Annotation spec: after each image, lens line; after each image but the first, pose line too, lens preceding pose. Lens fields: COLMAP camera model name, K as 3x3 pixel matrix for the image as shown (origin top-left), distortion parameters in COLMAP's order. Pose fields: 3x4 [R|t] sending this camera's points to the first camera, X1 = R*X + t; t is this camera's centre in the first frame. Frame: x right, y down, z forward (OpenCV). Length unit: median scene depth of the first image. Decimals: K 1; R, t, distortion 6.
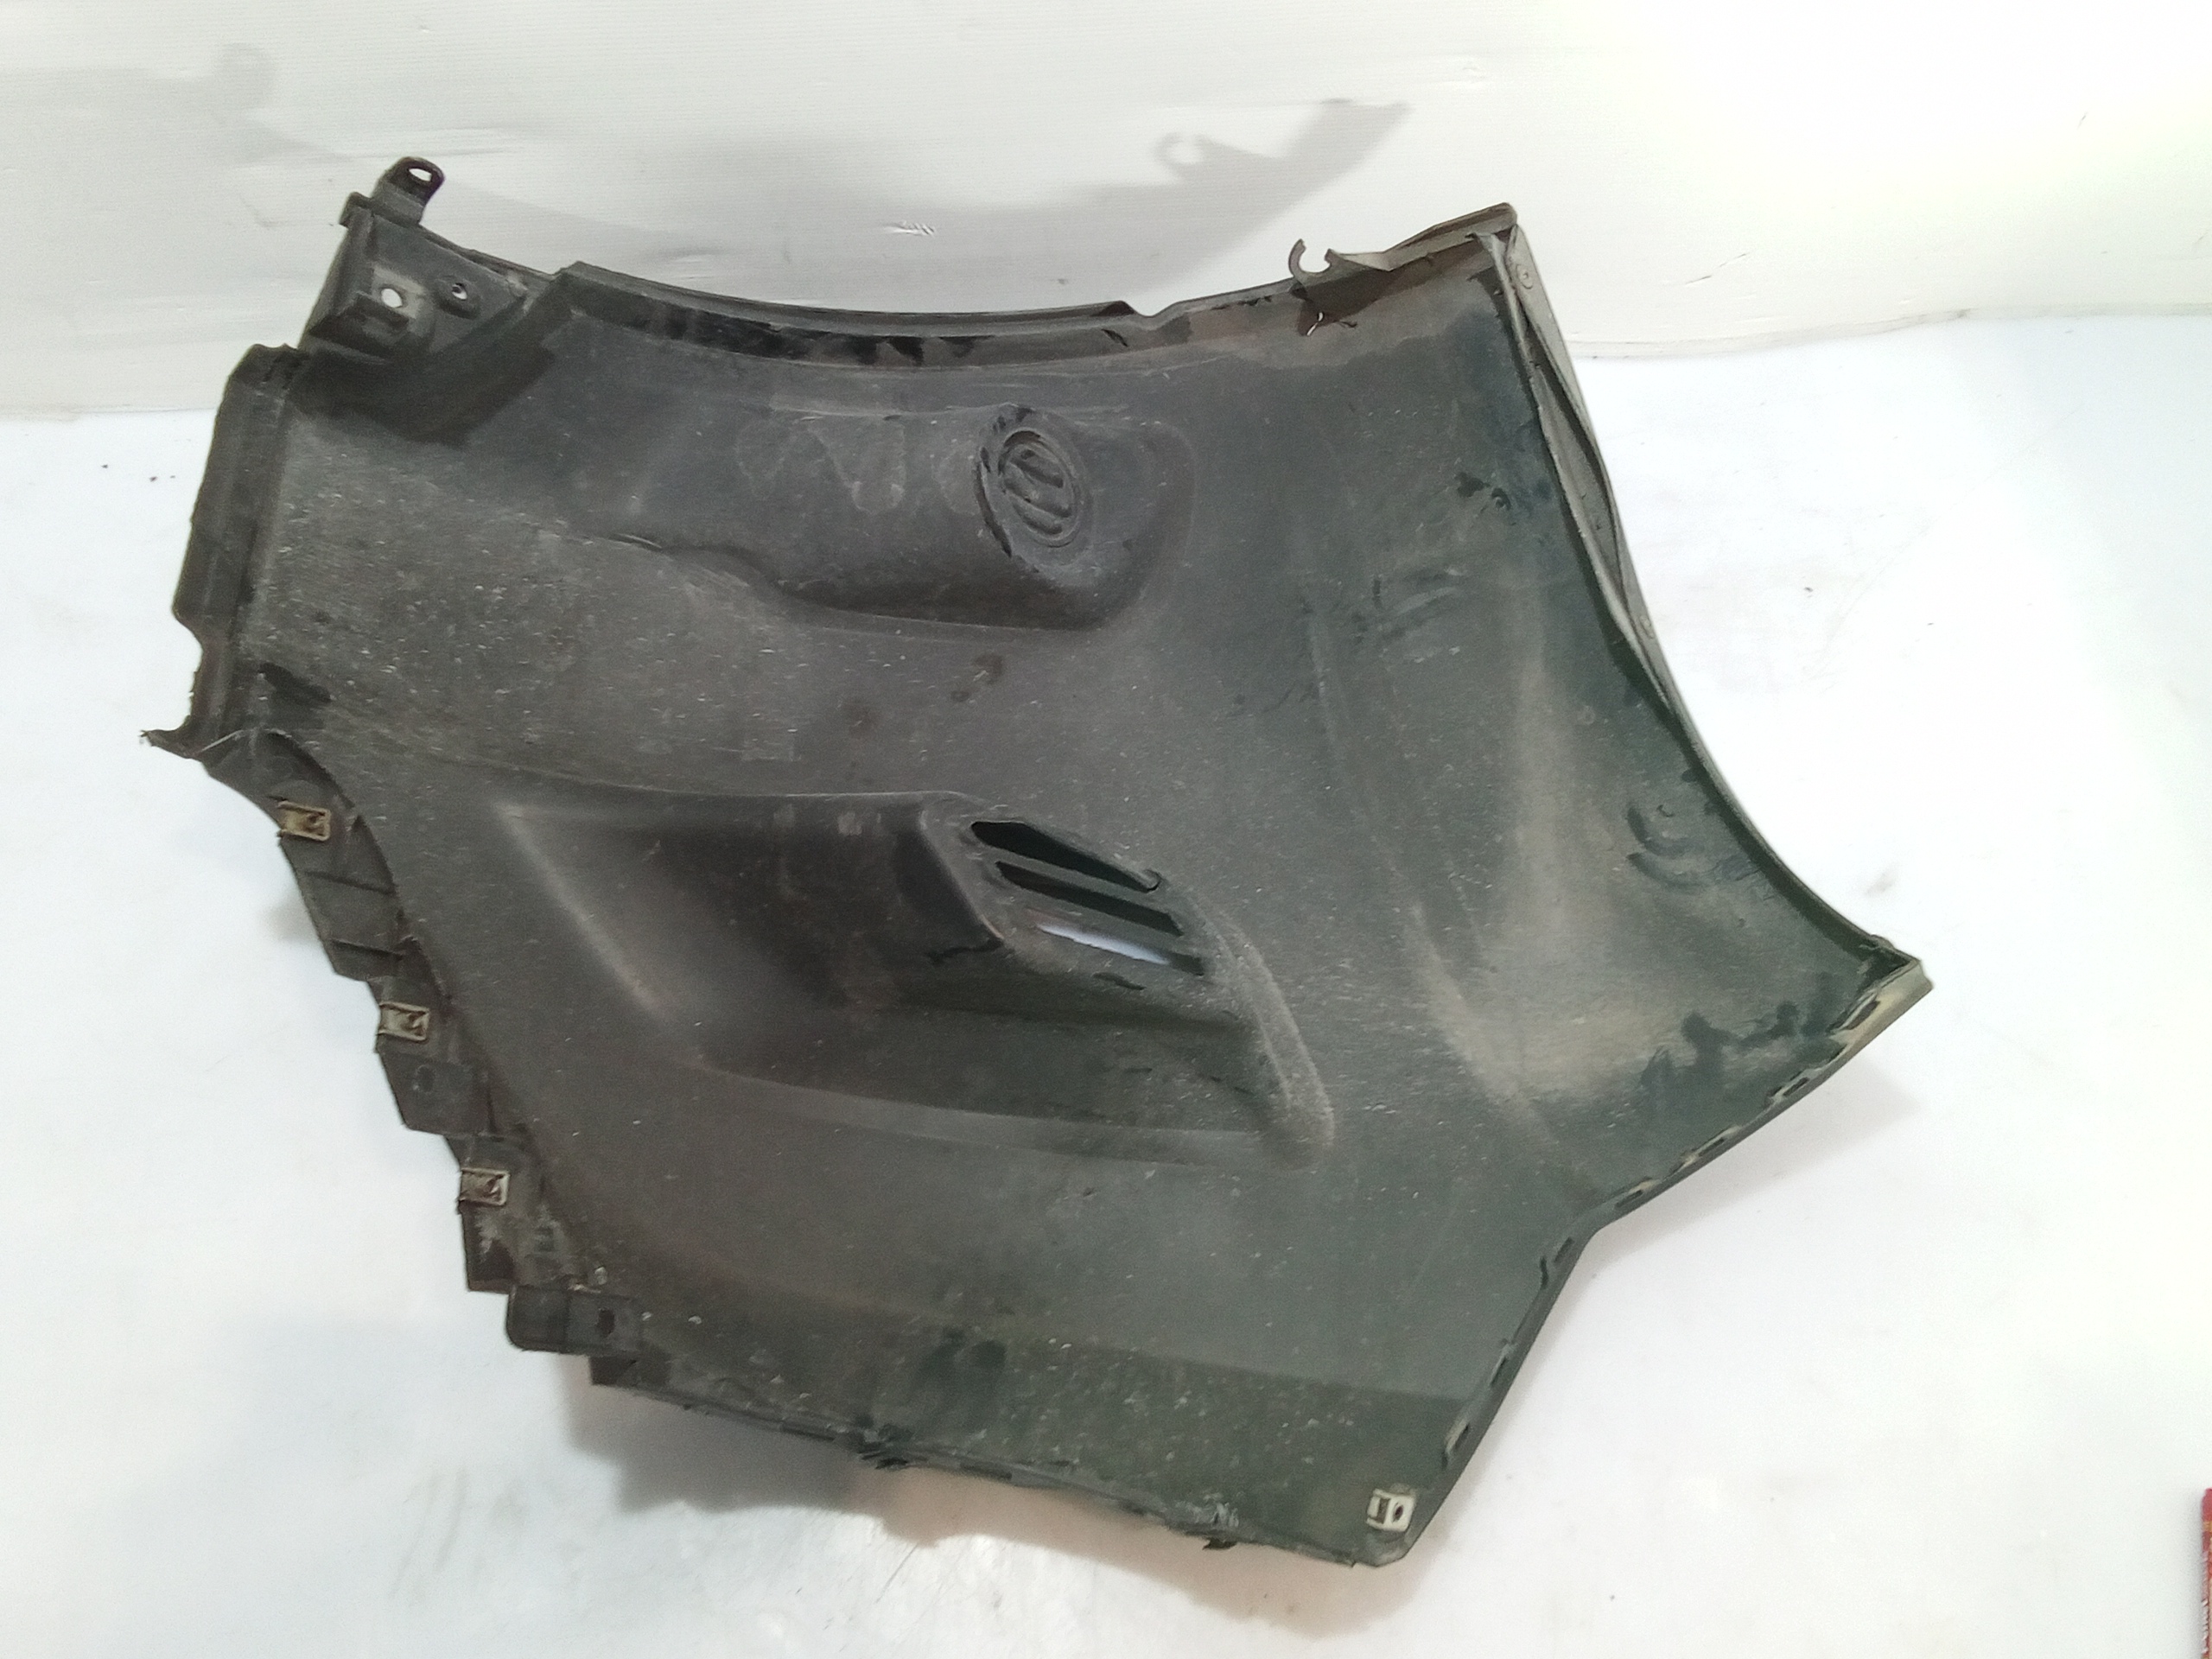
lens RADIAL K [[1629.5, 0, 1102.0], [0, 1629.5, 813.3], [0, 0, 1]] dist [0.002605, -0.008117]
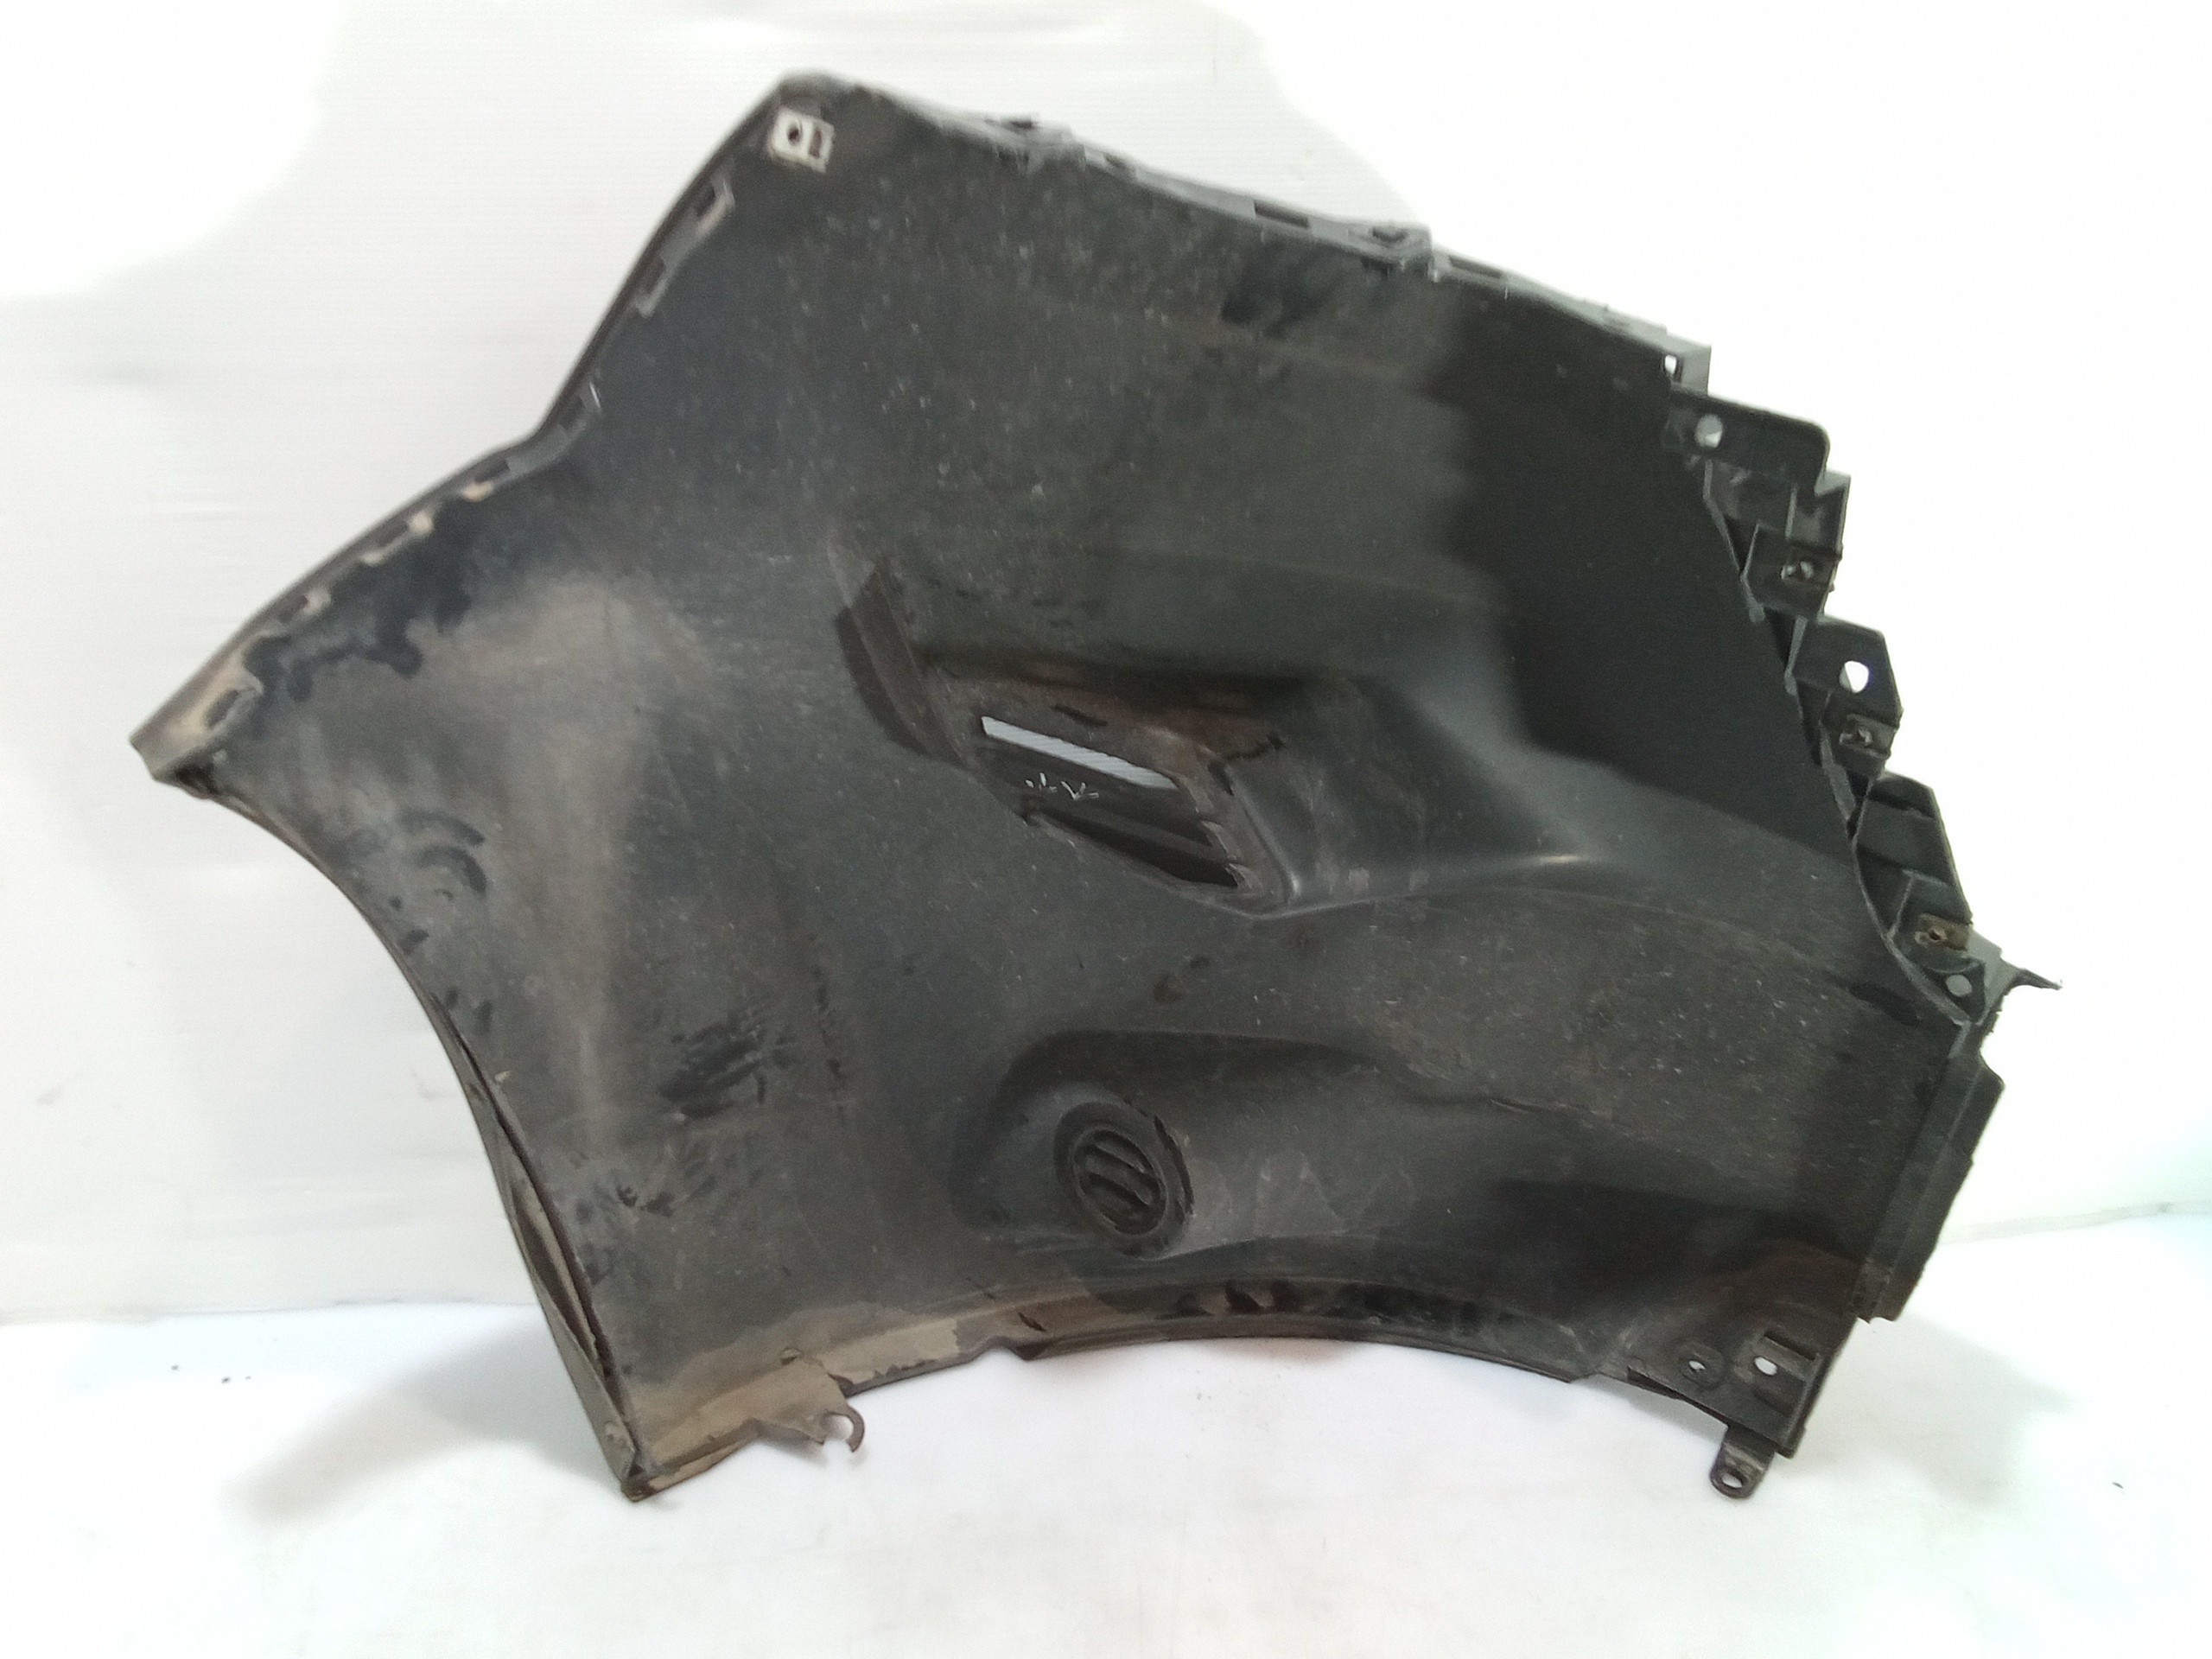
lens RADIAL K [[1629.5, 0, 1102.0], [0, 1629.5, 813.3], [0, 0, 1]] dist [0.002605, -0.008117]
pose [[-0.988827, 0.011648, -0.148615, 0.121136], [0.008031, -0.991332, -0.131133, 0.153330], [-0.148854, -0.130861, 0.980162, 0.091772]]
